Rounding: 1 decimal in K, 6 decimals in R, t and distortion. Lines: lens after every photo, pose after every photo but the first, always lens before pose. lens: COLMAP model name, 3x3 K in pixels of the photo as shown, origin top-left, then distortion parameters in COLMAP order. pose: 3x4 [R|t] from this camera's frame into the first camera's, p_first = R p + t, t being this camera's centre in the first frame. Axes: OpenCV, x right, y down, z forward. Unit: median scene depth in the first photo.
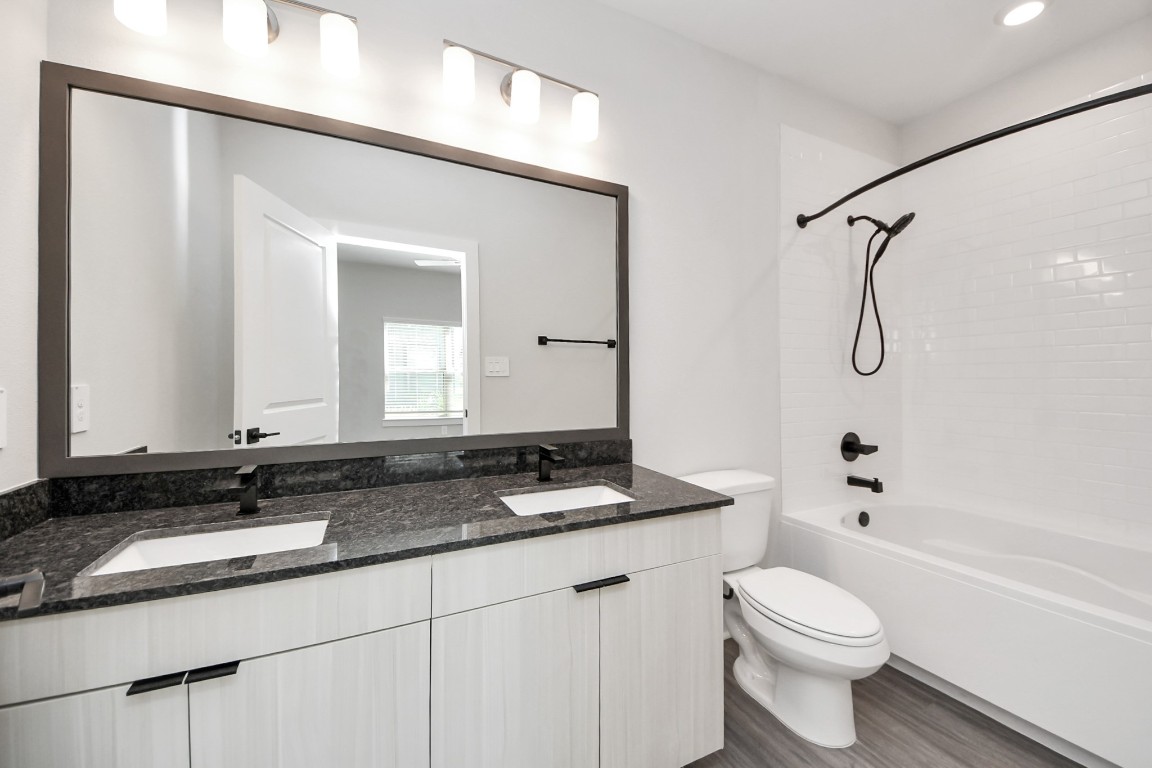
lens RADIAL K [[420.5, 0, 576.0], [0, 420.5, 384.0], [0, 0, 1]] dist [0.010973, -0.015492]
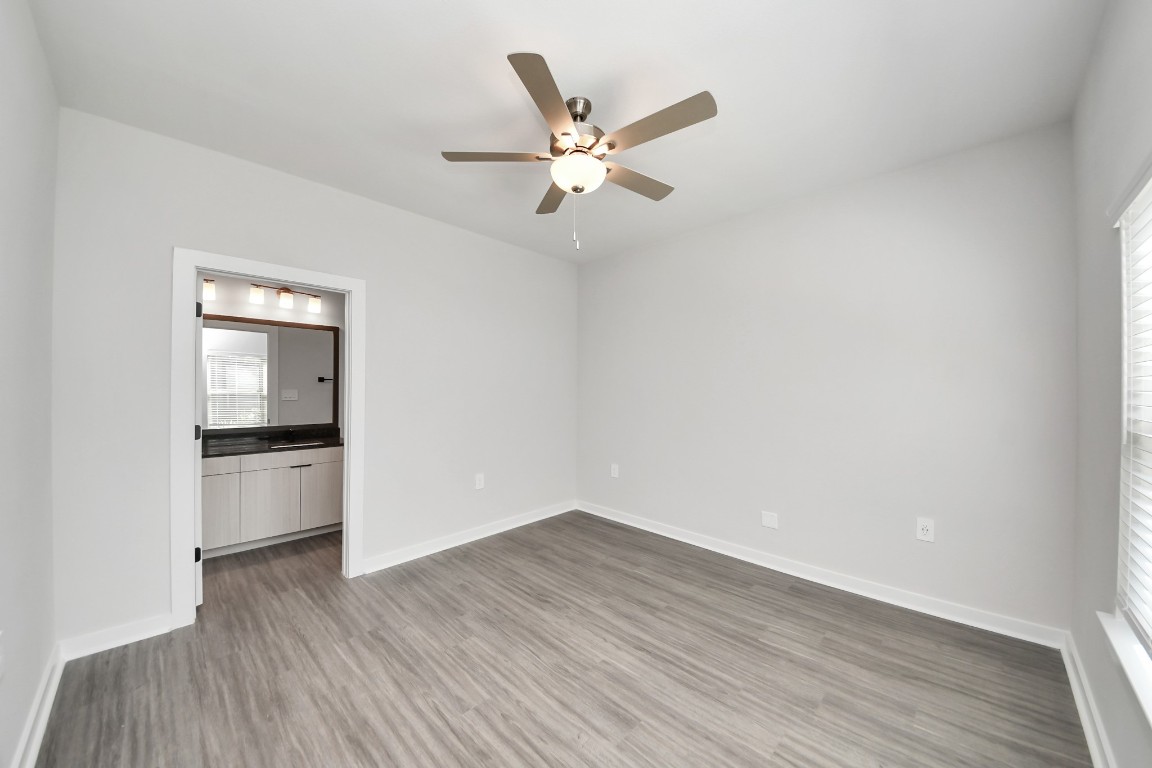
lens RADIAL K [[420.5, 0, 576.0], [0, 420.5, 384.0], [0, 0, 1]] dist [0.010973, -0.015492]
pose [[0.950097, 0.005183, 0.311912, 0.713845], [0.005613, 0.999416, -0.033703, -0.036373], [-0.311904, 0.033772, 0.949513, -1.889494]]
